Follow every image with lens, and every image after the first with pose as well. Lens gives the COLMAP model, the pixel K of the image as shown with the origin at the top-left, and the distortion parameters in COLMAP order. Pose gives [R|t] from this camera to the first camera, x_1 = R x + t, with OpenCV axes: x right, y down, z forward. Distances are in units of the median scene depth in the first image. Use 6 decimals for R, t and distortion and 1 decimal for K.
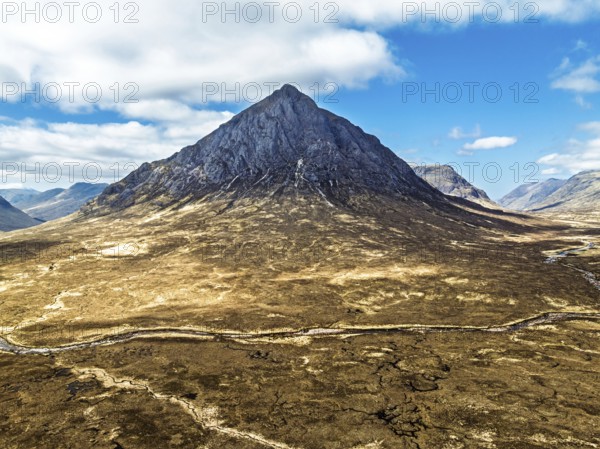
lens RADIAL K [[427.7, 0, 300.0], [0, 427.7, 224.5], [0, 0, 1]] dist [-0.027938, -0.003370]
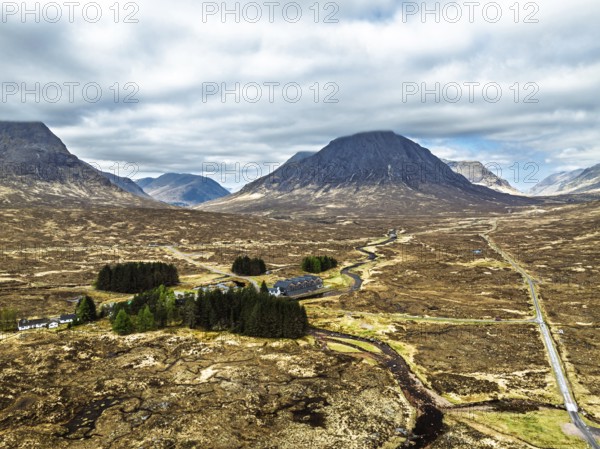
lens RADIAL K [[427.7, 0, 300.0], [0, 427.7, 224.5], [0, 0, 1]] dist [-0.027938, -0.003370]
pose [[0.997447, 0.004901, -0.071247, -0.237702], [-0.003140, 0.999687, 0.024811, 0.057877], [0.071347, -0.024524, 0.997150, -0.834279]]
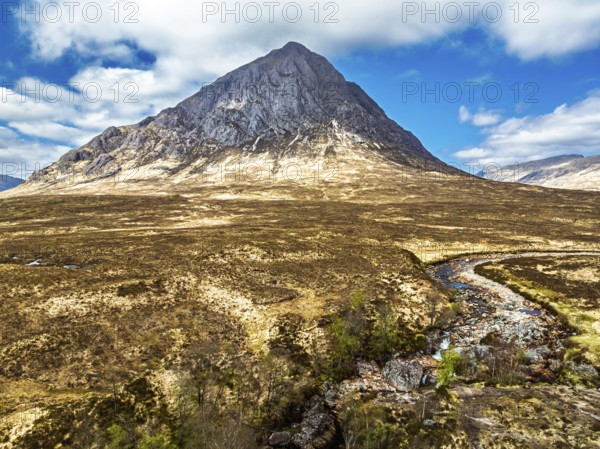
lens RADIAL K [[427.7, 0, 300.0], [0, 427.7, 224.5], [0, 0, 1]] dist [-0.027938, -0.003370]
pose [[0.970664, -0.012200, 0.240131, -0.262499], [0.012694, 0.999919, -0.000512, 0.057215], [-0.240105, 0.003546, 0.970740, 0.160840]]
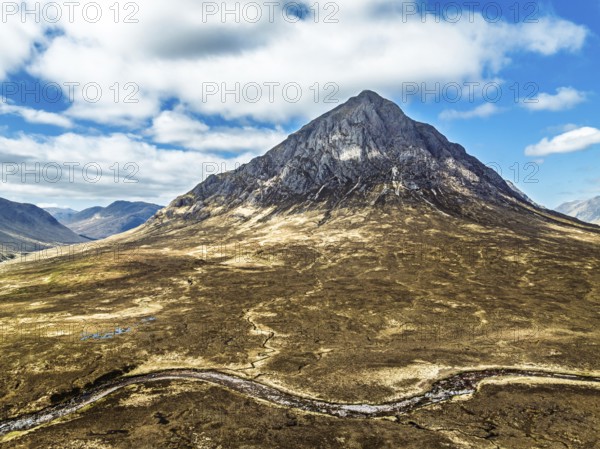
lens RADIAL K [[427.7, 0, 300.0], [0, 427.7, 224.5], [0, 0, 1]] dist [-0.027938, -0.003370]
pose [[0.998559, -0.000216, -0.053667, -0.143101], [-0.002313, 0.998890, -0.047052, 0.013390], [0.053617, 0.047108, 0.997450, 0.078240]]
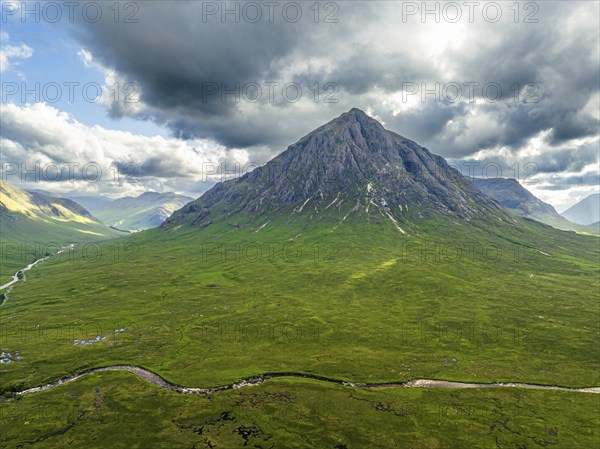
lens RADIAL K [[427.7, 0, 300.0], [0, 427.7, 224.5], [0, 0, 1]] dist [-0.027938, -0.003370]
pose [[0.992166, 0.011723, -0.124373, -0.035207], [-0.013512, 0.999817, -0.013548, -0.035316], [0.124192, 0.015122, 0.992143, -0.040274]]
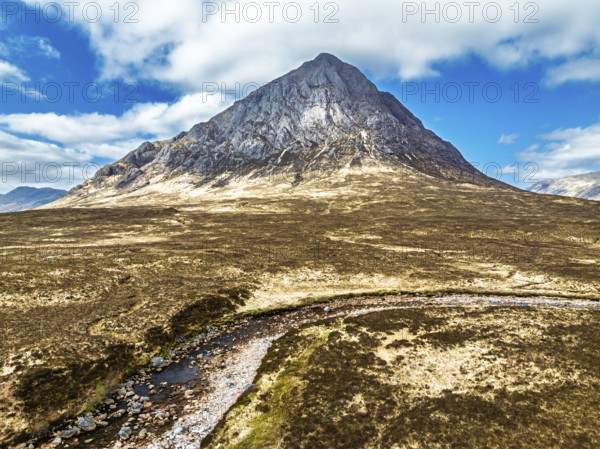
lens RADIAL K [[427.7, 0, 300.0], [0, 427.7, 224.5], [0, 0, 1]] dist [-0.027938, -0.003370]
pose [[0.991305, 0.000143, 0.131586, -0.218539], [0.004479, 0.999383, -0.034826, 0.056011], [-0.131510, 0.035113, 0.990693, 0.183380]]
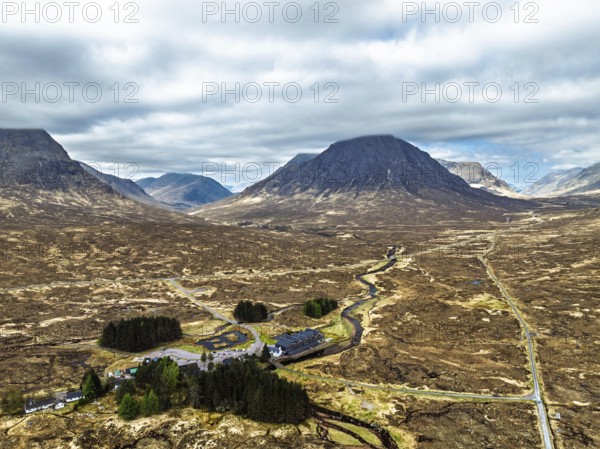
lens RADIAL K [[427.7, 0, 300.0], [0, 427.7, 224.5], [0, 0, 1]] dist [-0.027938, -0.003370]
pose [[0.997464, 0.004987, -0.070991, -0.238376], [-0.002719, 0.999484, 0.031997, 0.026648], [0.071114, -0.031723, 0.996964, -0.835597]]
